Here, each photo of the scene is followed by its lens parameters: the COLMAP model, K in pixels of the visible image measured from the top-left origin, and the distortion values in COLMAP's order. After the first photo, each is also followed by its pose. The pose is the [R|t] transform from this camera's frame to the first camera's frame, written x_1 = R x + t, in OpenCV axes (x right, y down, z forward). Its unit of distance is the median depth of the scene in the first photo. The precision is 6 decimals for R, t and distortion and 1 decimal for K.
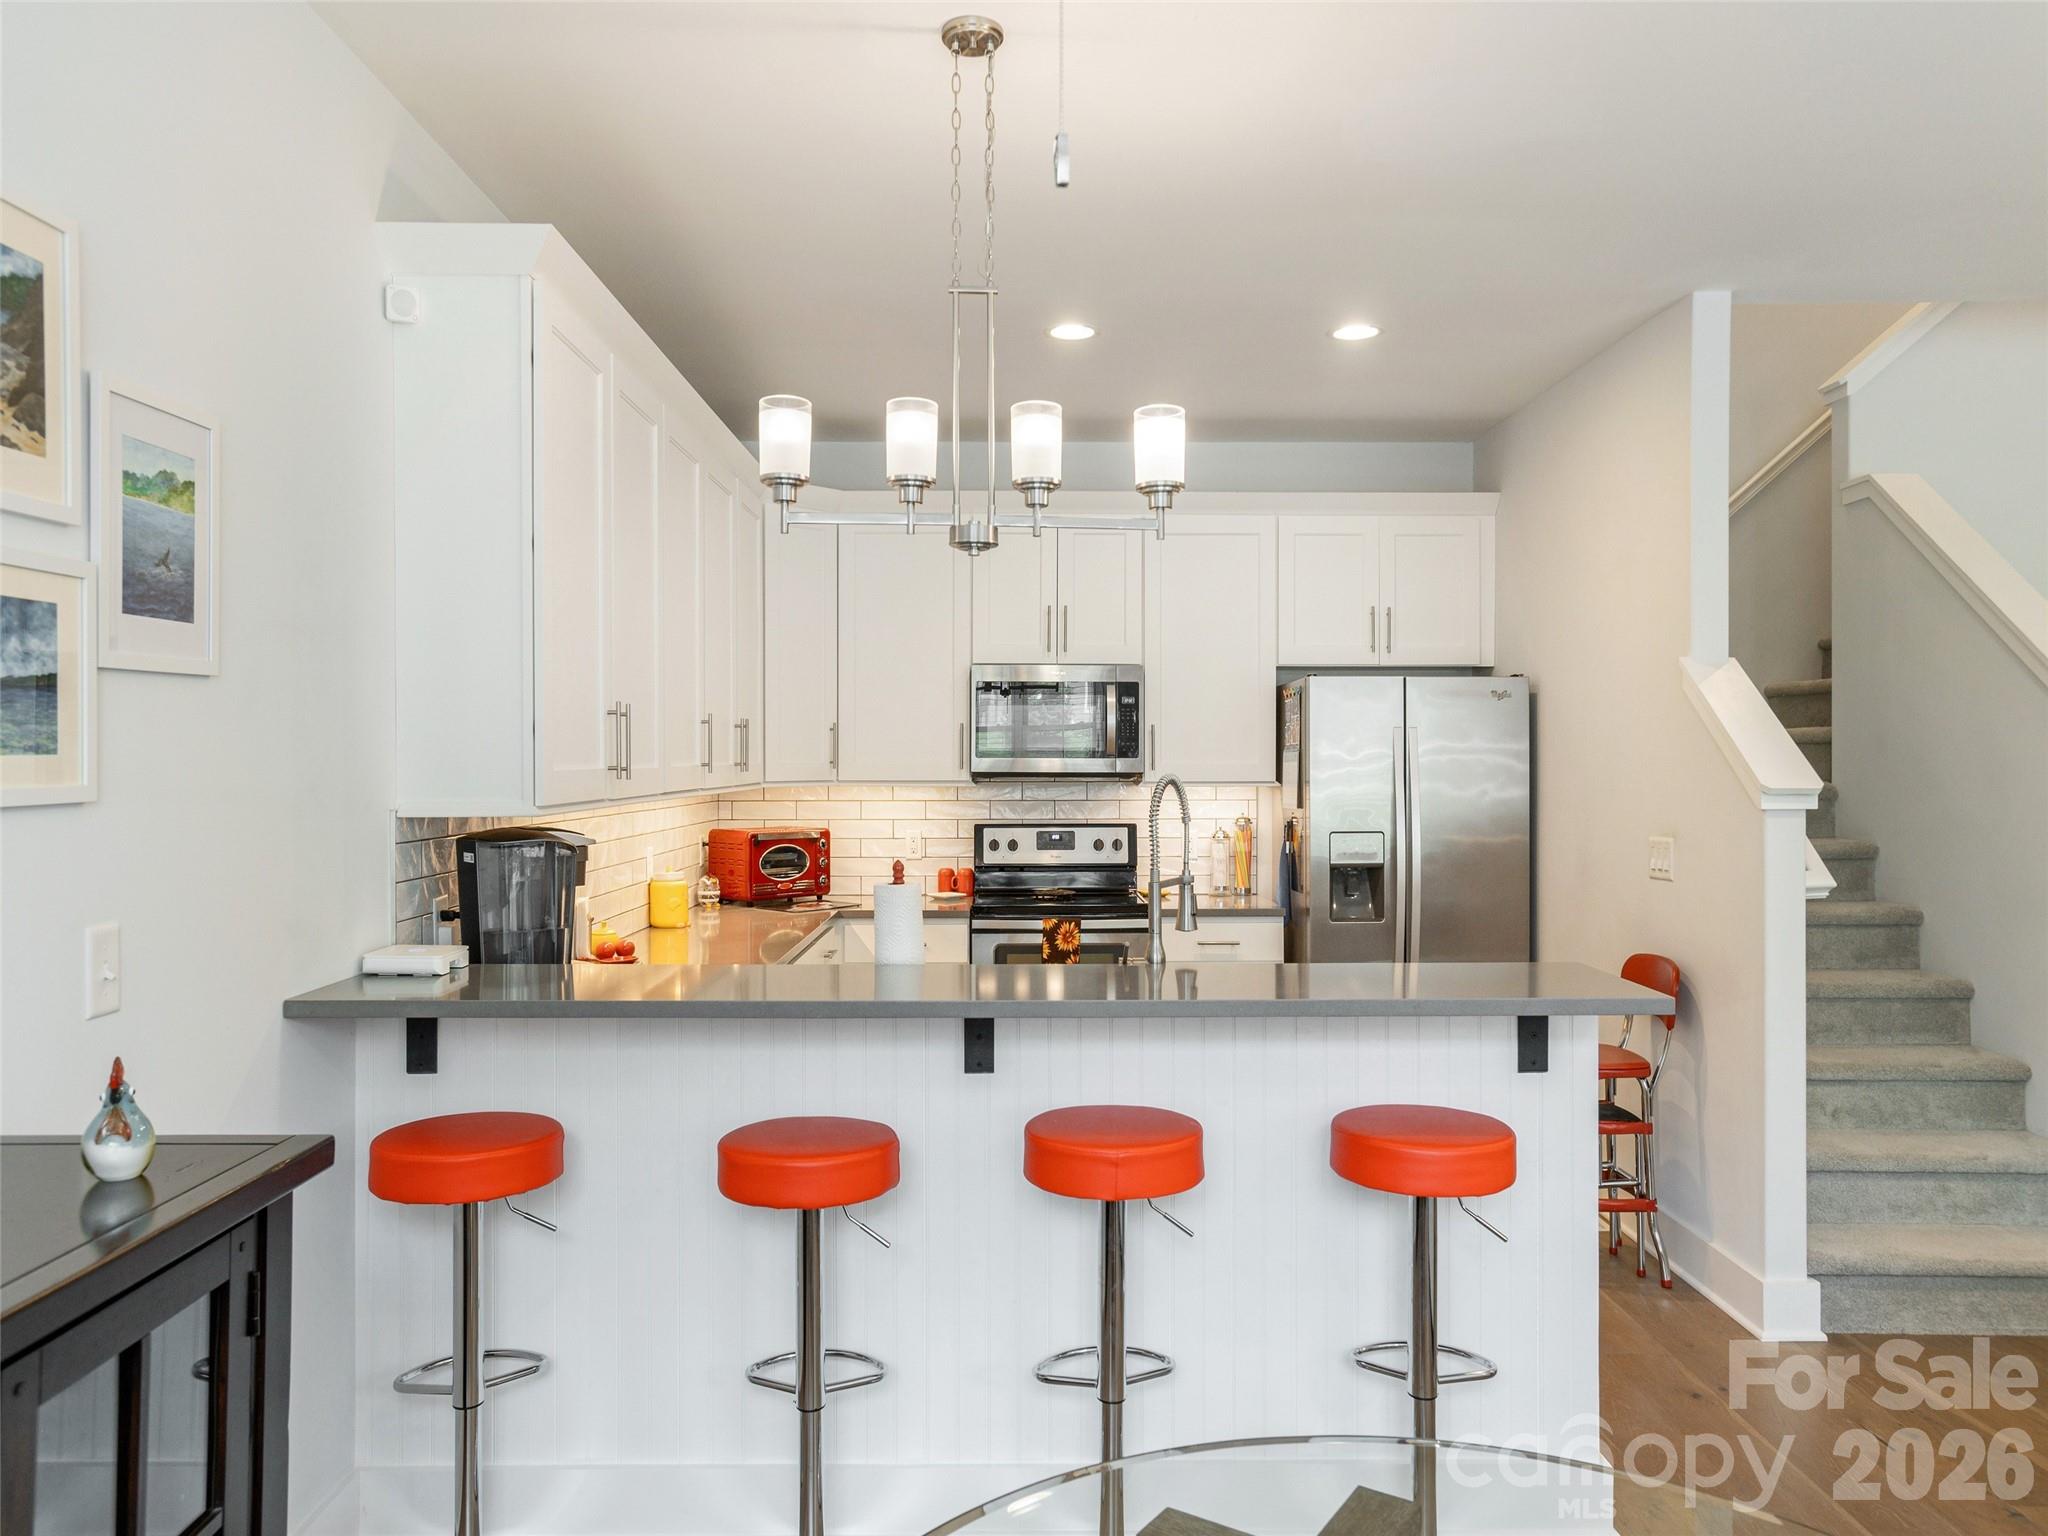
lens RADIAL K [[1420.4, 0, 1024.0], [0, 1420.4, 768.0], [0, 0, 1]] dist [-0.005480, -0.000052]
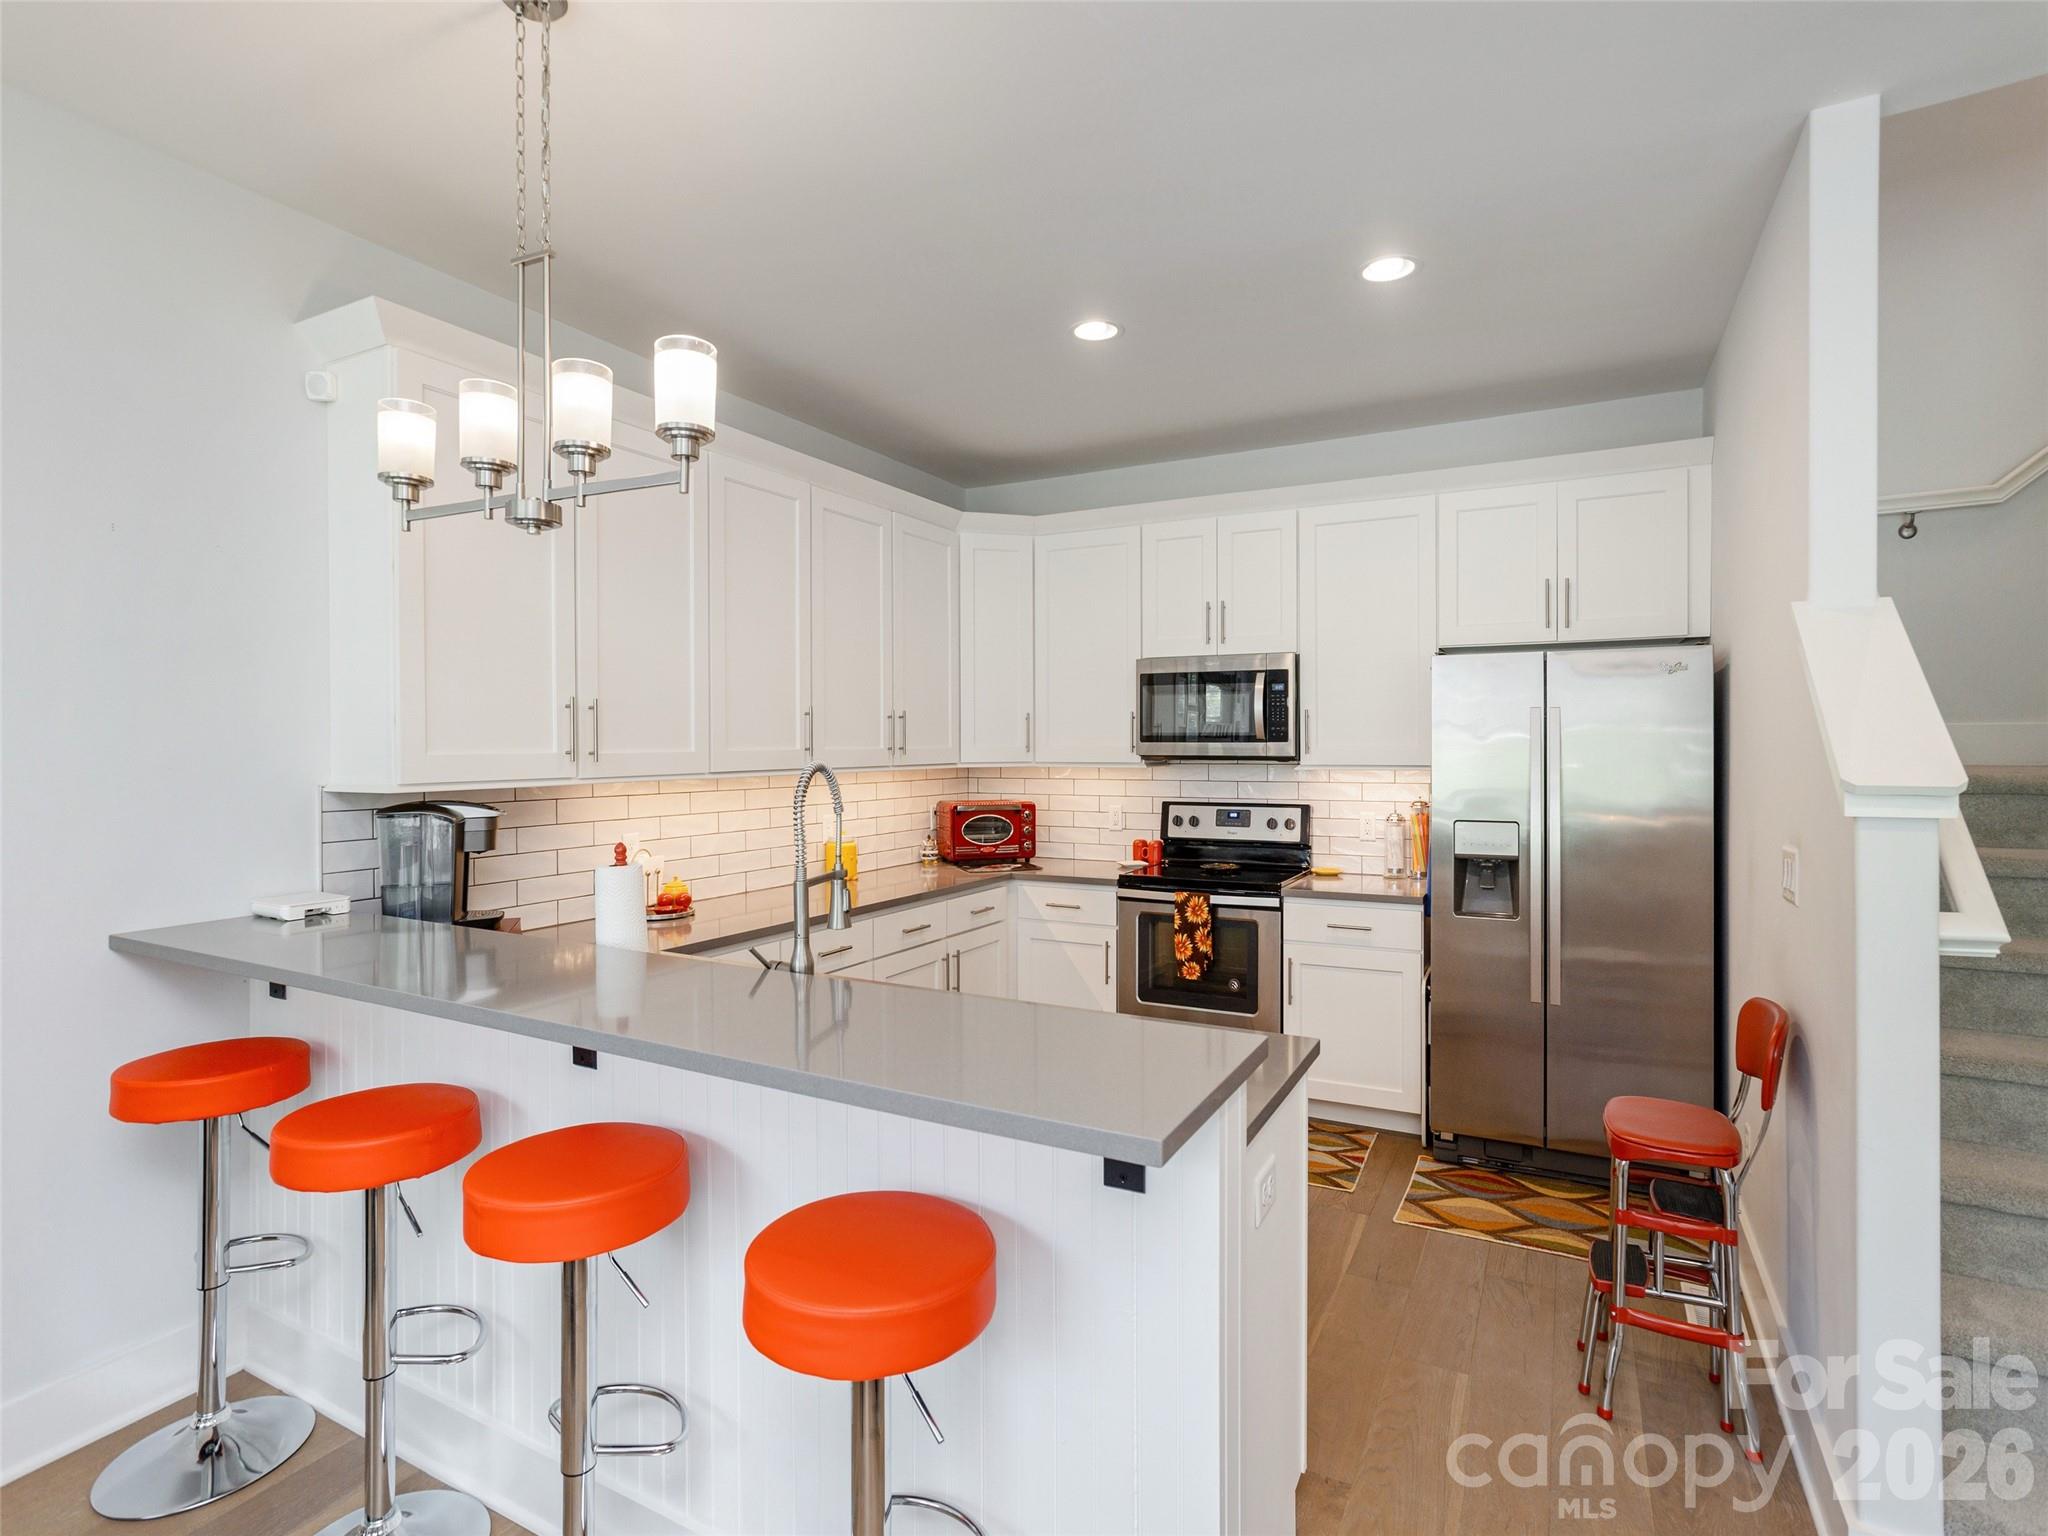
lens RADIAL K [[1025.9, 0, 1025.4], [0, 1025.9, 748.5], [0, 0, 1]] dist [-0.000593, -0.000198]
pose [[0.881720, 0.000686, -0.471773, 0.263668], [-0.001312, 0.999999, -0.000998, -0.001417], [0.471772, 0.001499, 0.881719, 0.243595]]
